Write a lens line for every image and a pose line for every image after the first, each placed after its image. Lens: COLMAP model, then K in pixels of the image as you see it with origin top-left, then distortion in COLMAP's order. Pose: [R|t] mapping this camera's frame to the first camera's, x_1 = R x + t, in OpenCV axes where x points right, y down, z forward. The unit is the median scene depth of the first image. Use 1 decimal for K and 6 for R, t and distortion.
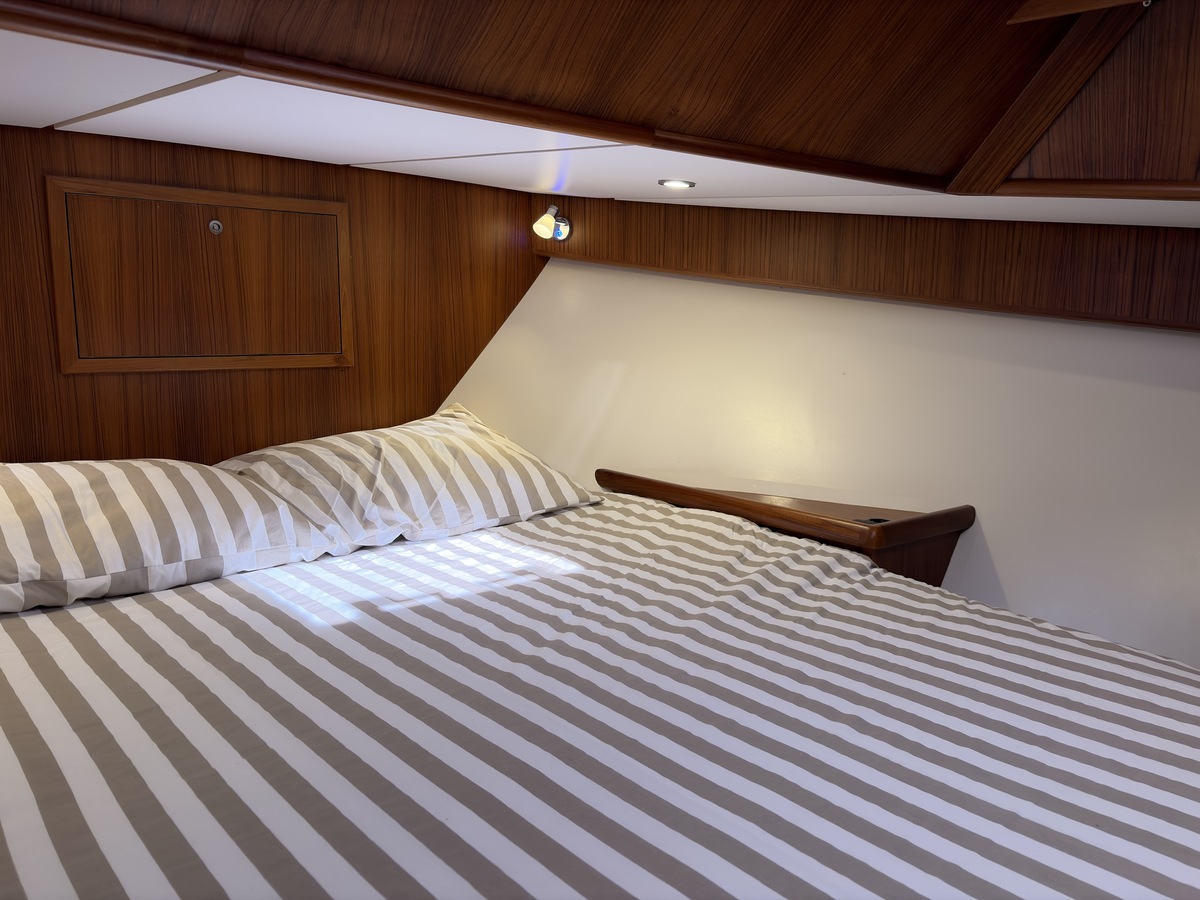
lens RADIAL K [[911.7, 0, 591.8], [0, 911.7, 462.3], [0, 0, 1]] dist [0.046744, -0.042588]
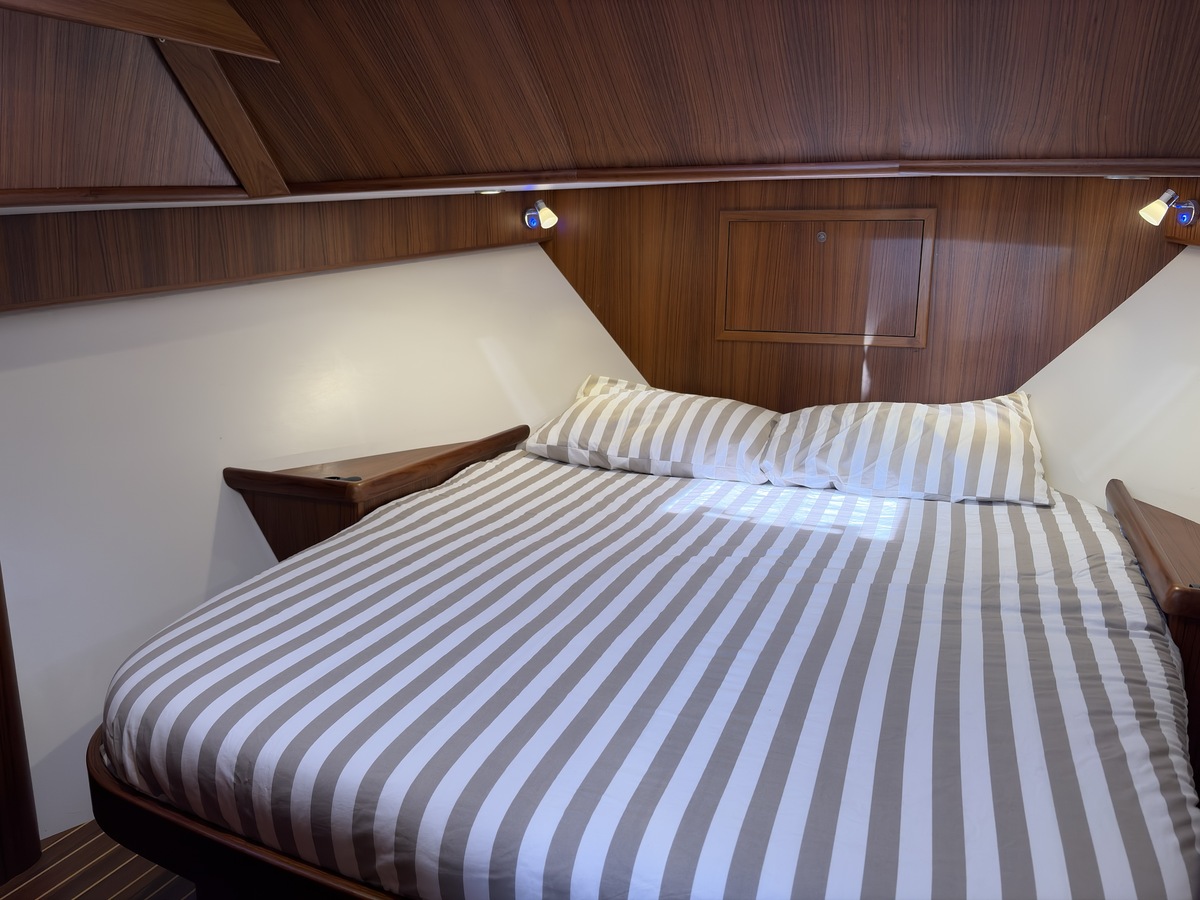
lens RADIAL K [[911.7, 0, 591.8], [0, 911.7, 462.3], [0, 0, 1]] dist [0.046744, -0.042588]
pose [[0.437761, 0.186259, -0.879587, 0.754703], [-0.149039, 0.979805, 0.133306, -0.069256], [0.886652, 0.072736, 0.456680, 0.129666]]
